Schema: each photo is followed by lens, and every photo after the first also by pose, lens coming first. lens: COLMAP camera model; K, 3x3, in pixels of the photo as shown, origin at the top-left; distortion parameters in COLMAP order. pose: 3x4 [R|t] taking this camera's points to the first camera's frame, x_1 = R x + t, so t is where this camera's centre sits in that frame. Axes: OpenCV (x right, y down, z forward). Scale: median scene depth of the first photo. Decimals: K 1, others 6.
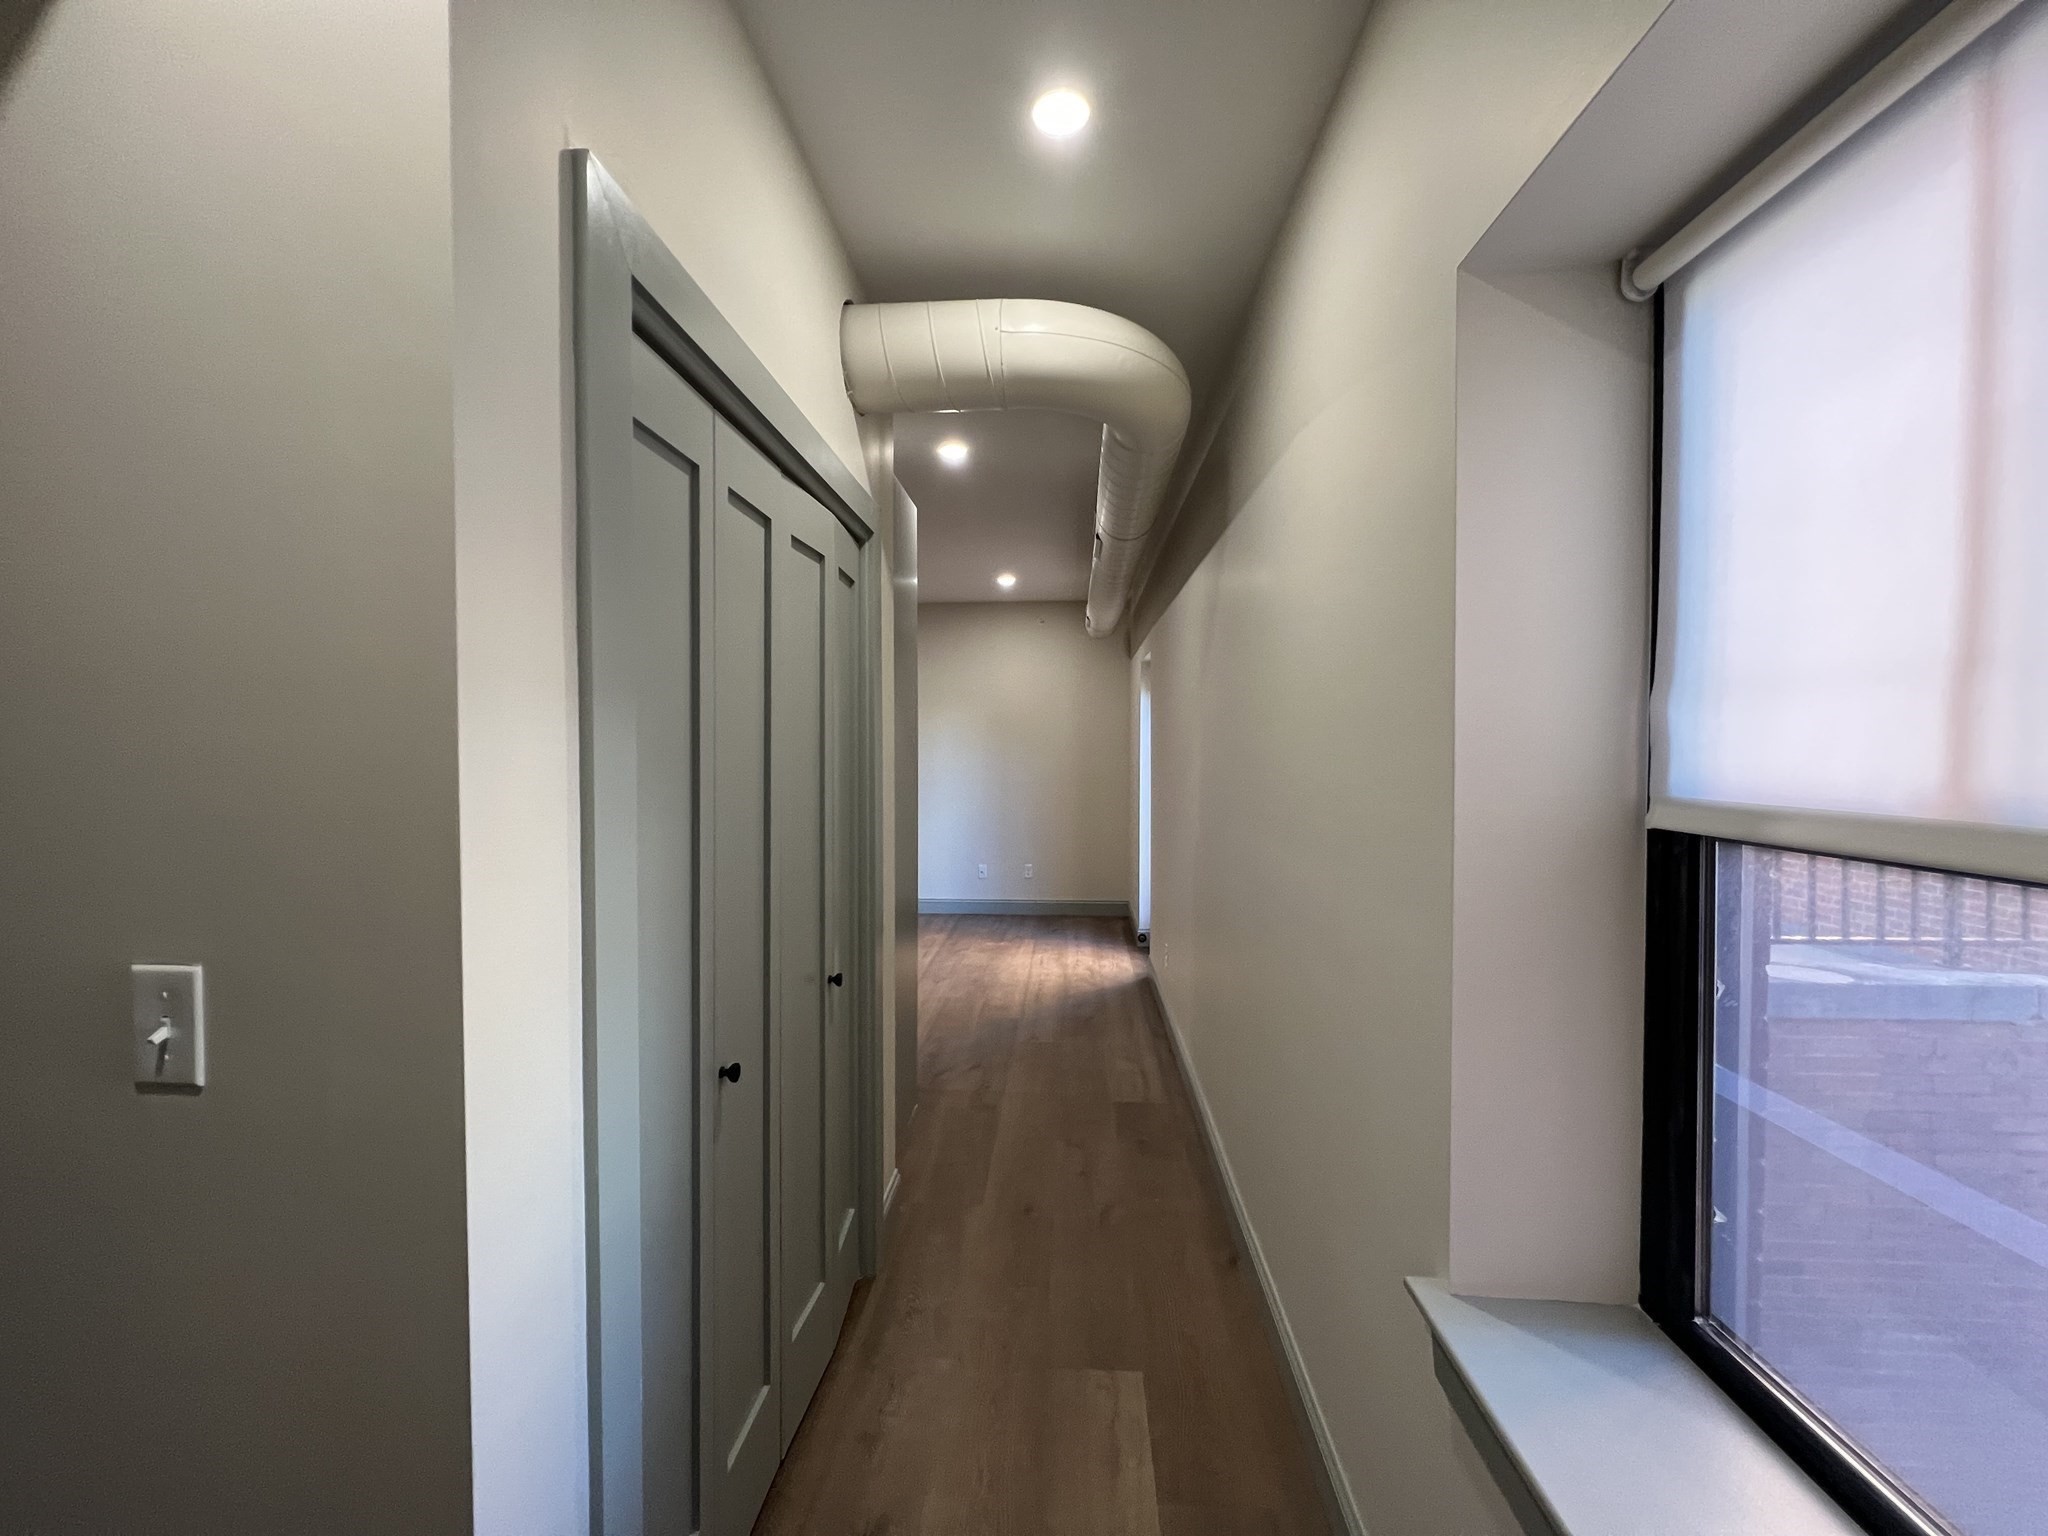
lens RADIAL K [[821.2, 0, 1023.7], [0, 821.2, 763.0], [0, 0, 1]] dist [-0.000314, -0.000023]
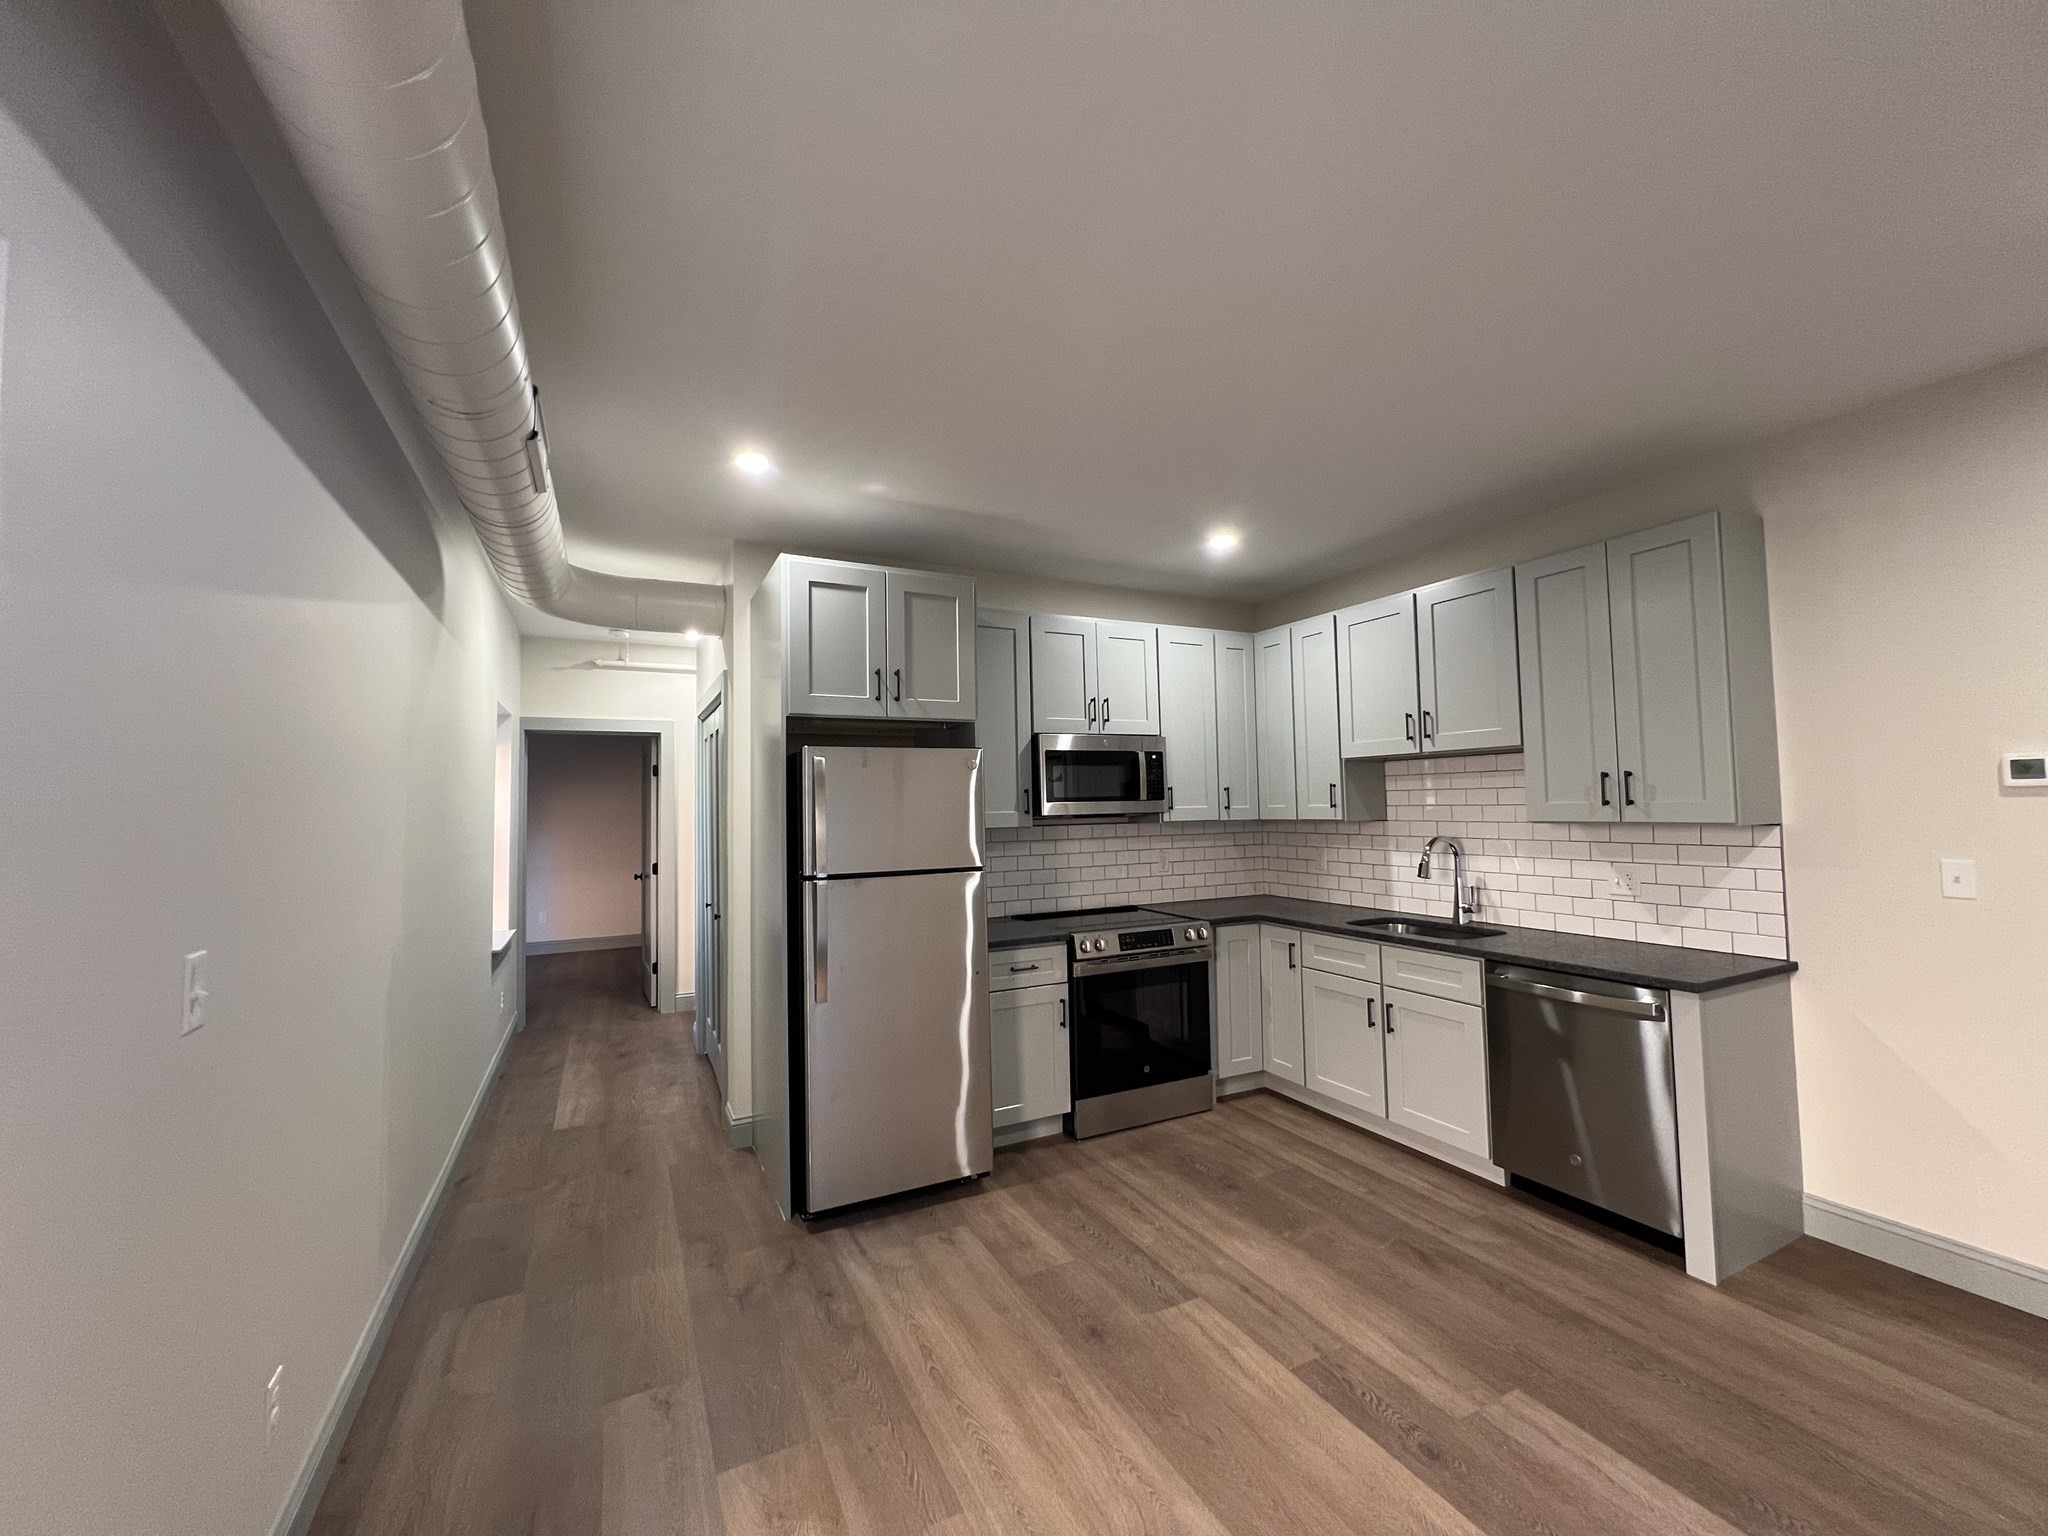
lens RADIAL K [[821.1, 0, 1016.2], [0, 821.1, 766.1], [0, 0, 1]] dist [0.000730, 0.000347]
pose [[-0.868736, -0.008932, -0.495195, 0.121928], [0.005510, 0.999601, -0.027698, -0.054794], [0.495245, -0.026790, -0.868340, 2.448878]]
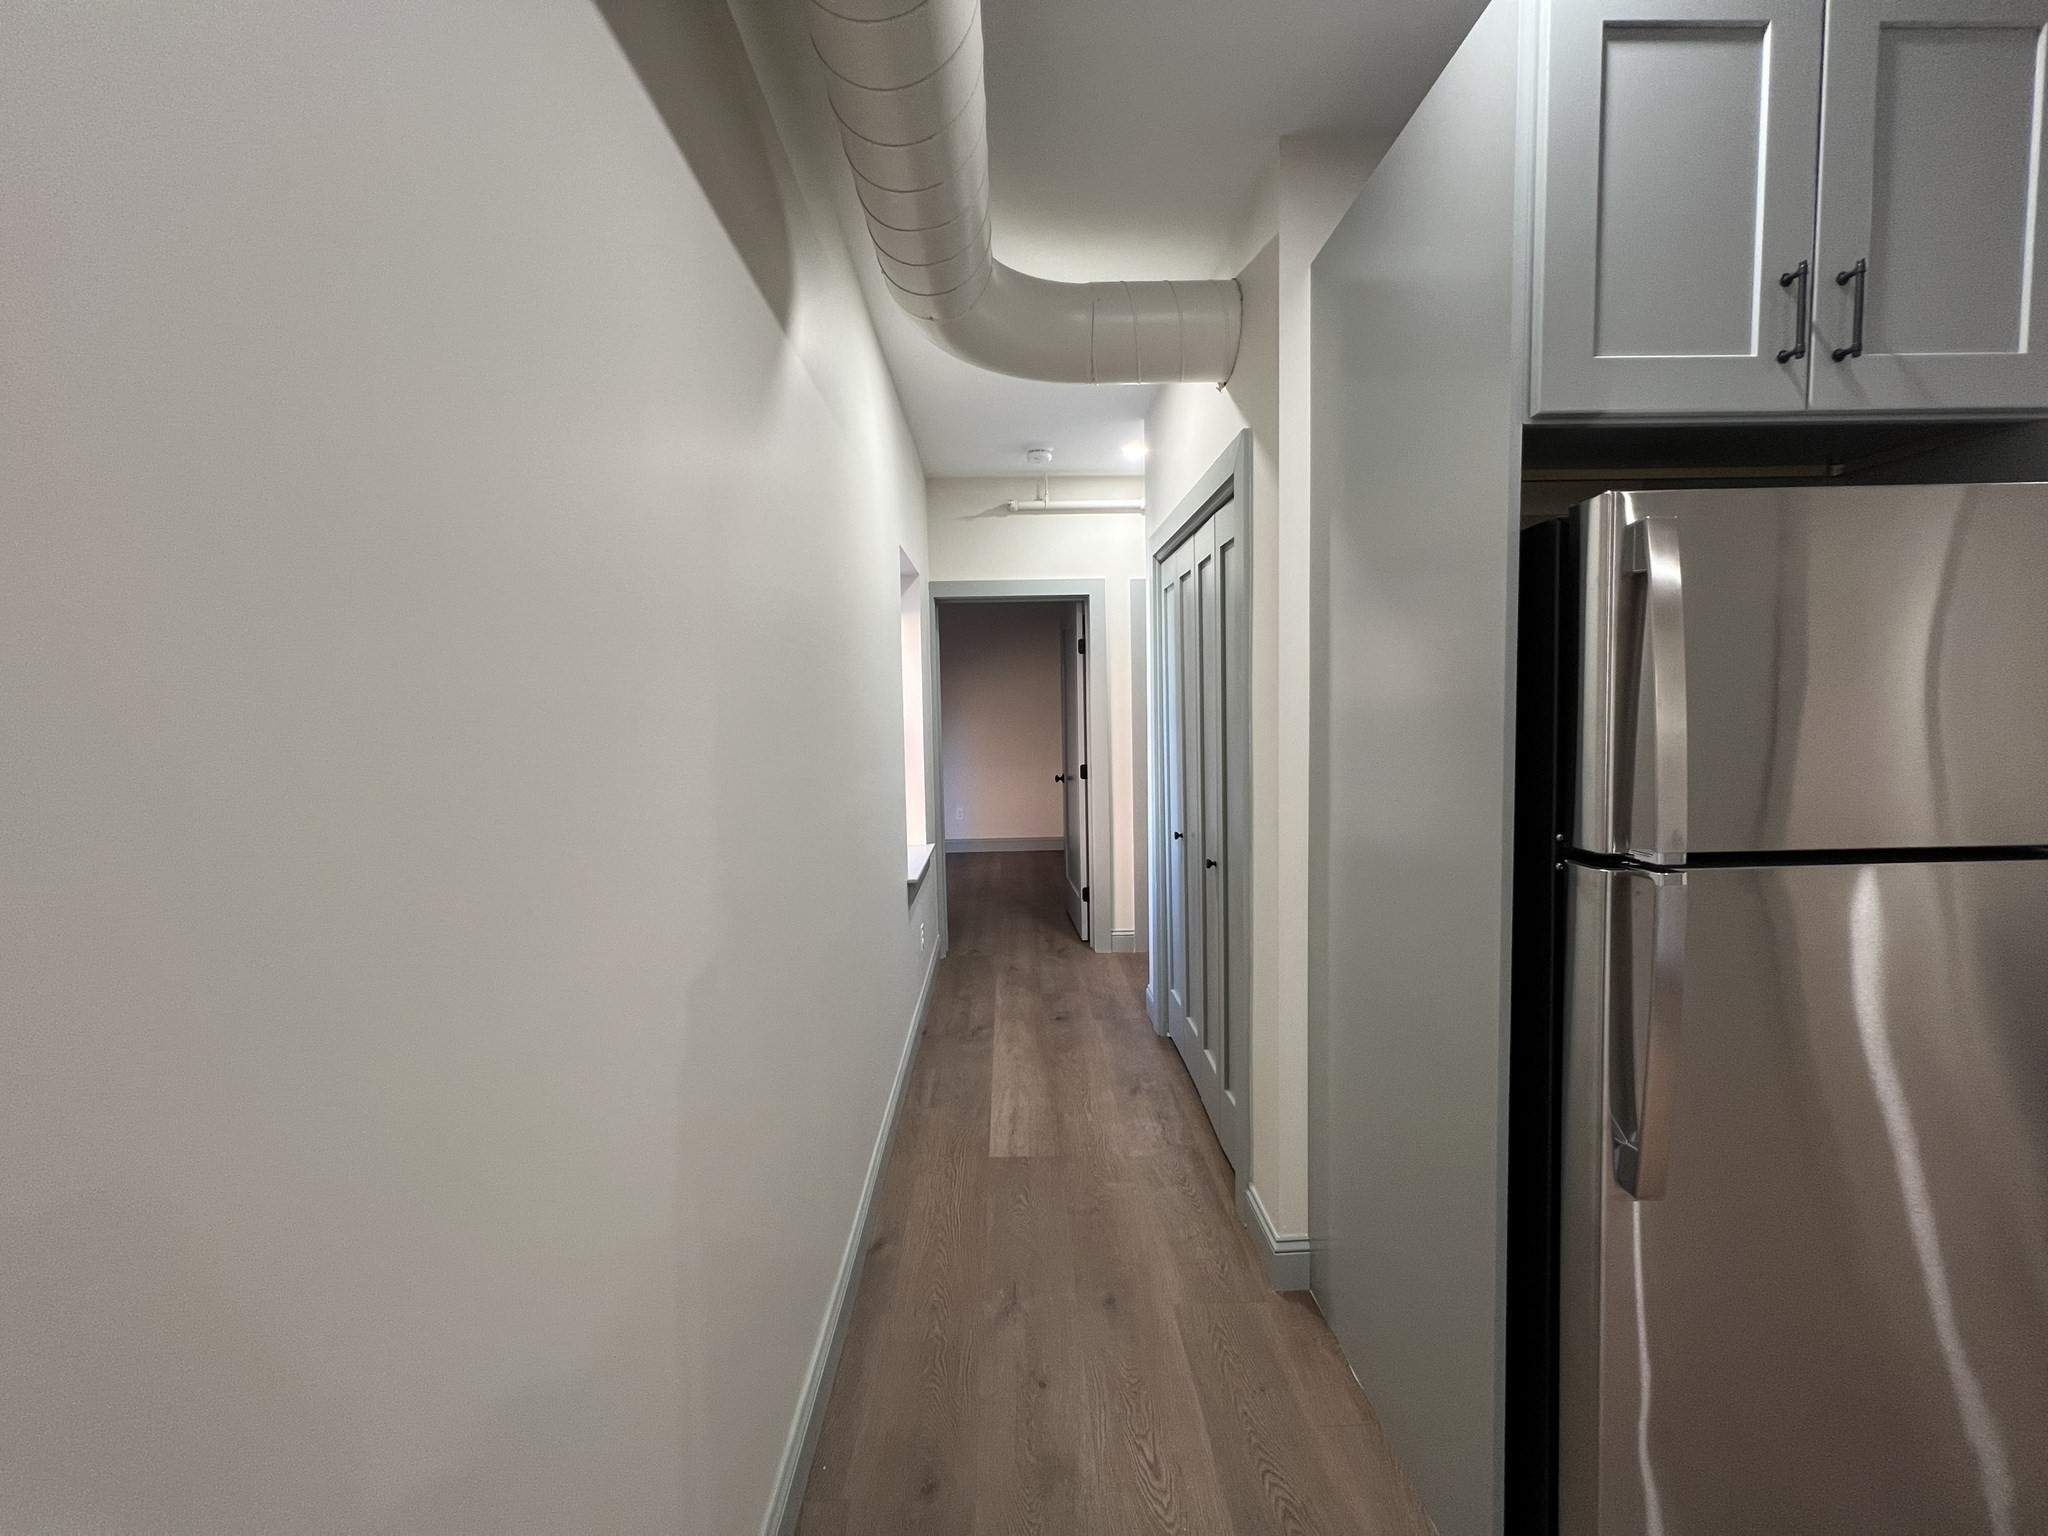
lens RADIAL K [[821.1, 0, 1023.4], [0, 821.1, 762.2], [0, 0, 1]] dist [0.000730, 0.000347]
pose [[-0.996614, 0.025185, -0.078274, 0.133215], [0.017917, 0.995578, 0.092209, -0.026221], [0.080251, 0.090495, -0.992658, 1.709745]]
